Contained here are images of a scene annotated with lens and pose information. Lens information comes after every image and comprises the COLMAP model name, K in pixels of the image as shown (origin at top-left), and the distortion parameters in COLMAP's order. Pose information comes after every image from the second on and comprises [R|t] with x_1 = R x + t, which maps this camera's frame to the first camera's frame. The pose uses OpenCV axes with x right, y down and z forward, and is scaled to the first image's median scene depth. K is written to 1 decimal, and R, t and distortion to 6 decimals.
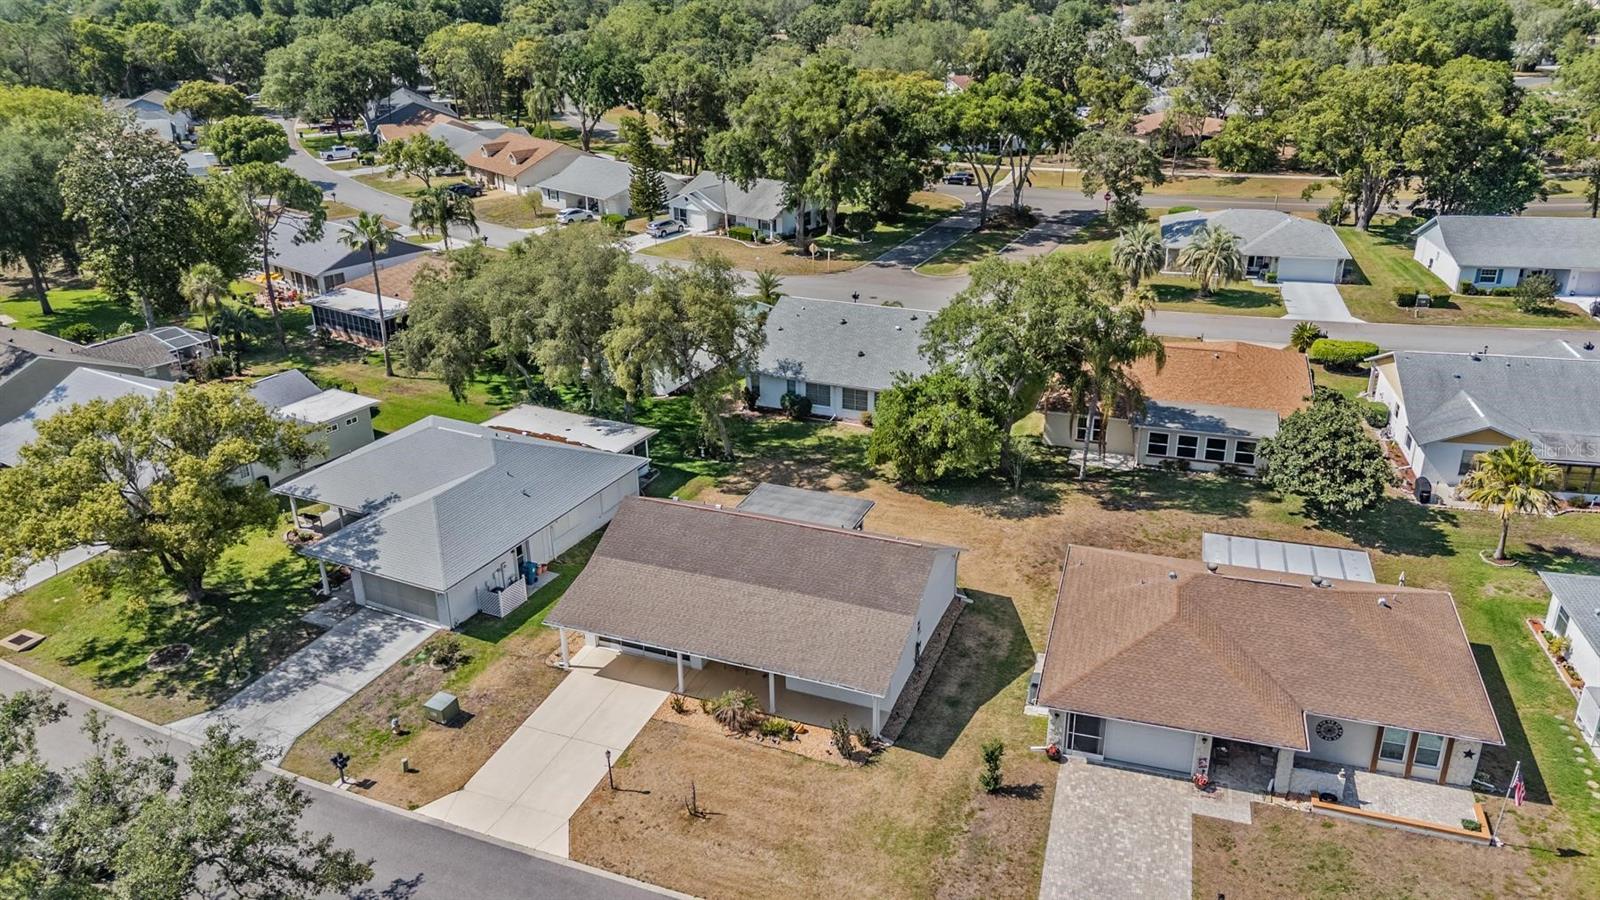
lens RADIAL K [[1180.6, 0, 803.9], [0, 1180.6, 457.8], [0, 0, 1]] dist [0.071597, -0.065701]
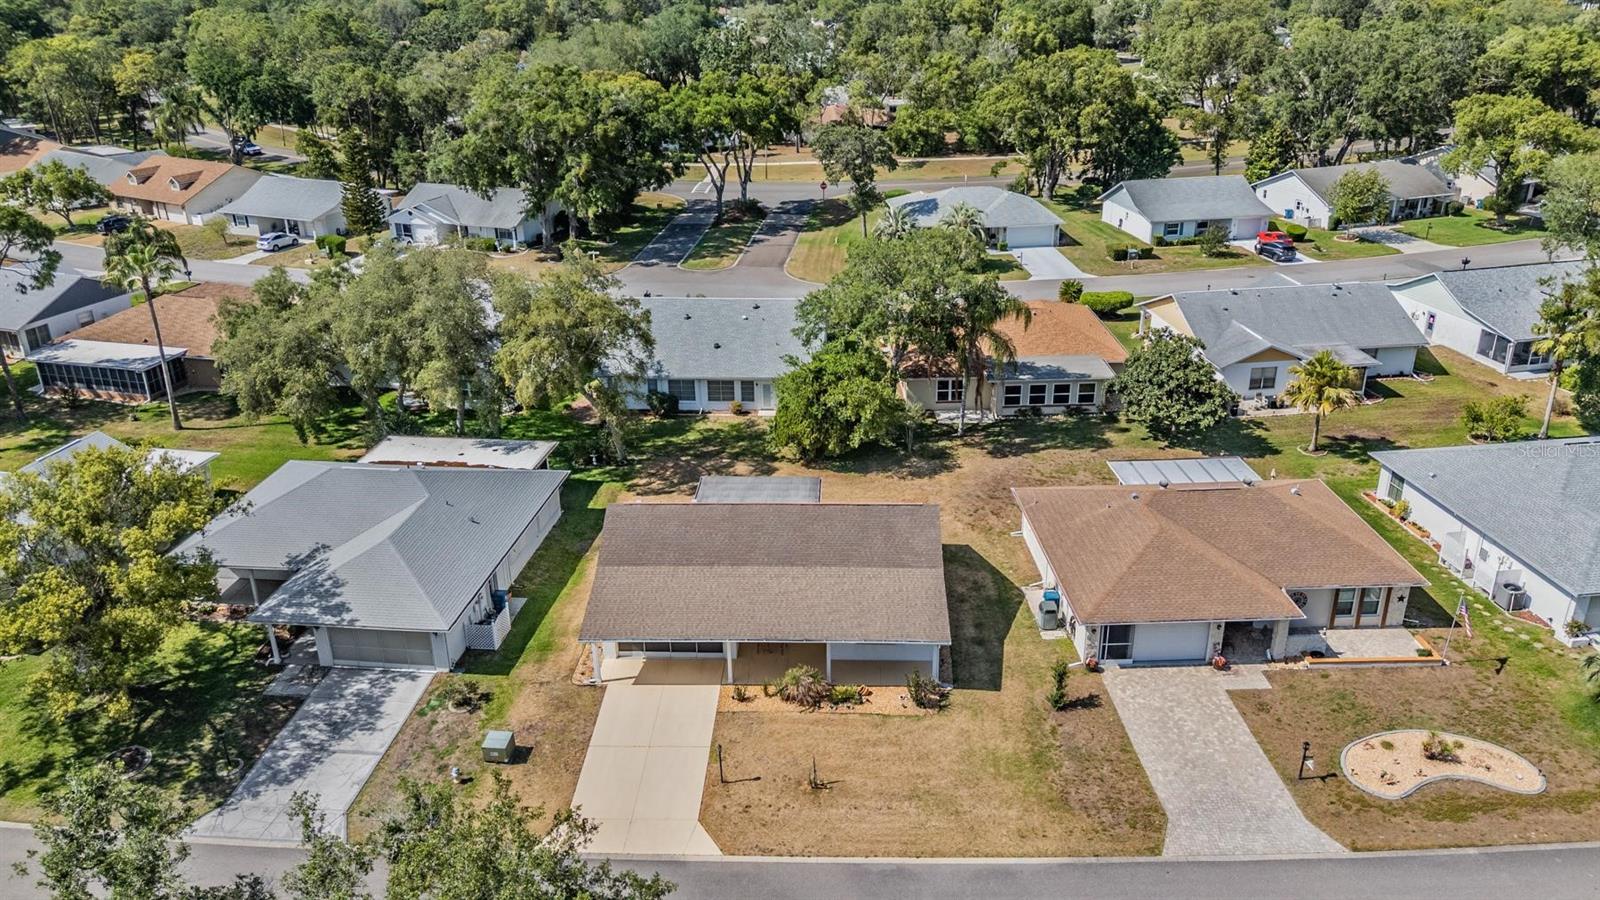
lens RADIAL K [[1180.6, 0, 805.2], [0, 1180.6, 456.1], [0, 0, 1]] dist [0.071597, -0.065701]
pose [[0.941120, -0.135384, 0.309782, -0.233831], [0.136862, 0.990443, 0.017067, -0.000920], [-0.309132, 0.026335, 0.950654, 0.013783]]
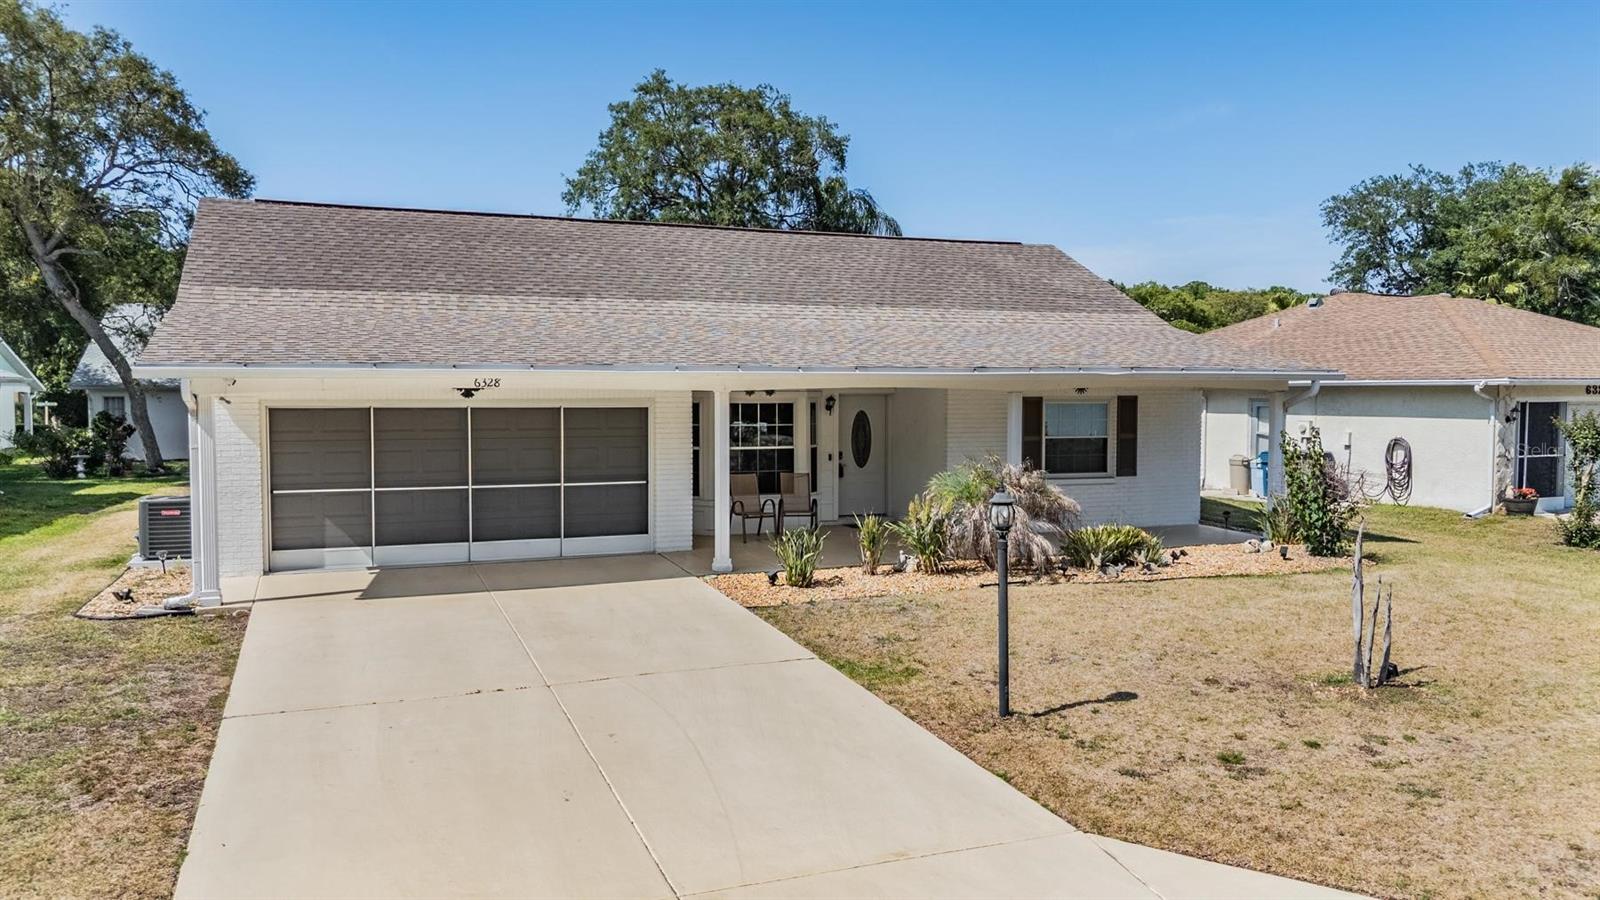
lens RADIAL K [[1180.6, 0, 805.0], [0, 1180.6, 454.3], [0, 0, 1]] dist [0.071597, -0.065701]
pose [[0.720897, -0.022292, 0.692683, -0.205847], [0.270031, 0.929529, -0.251116, 0.177216], [-0.638271, 0.368075, 0.676114, 0.553910]]
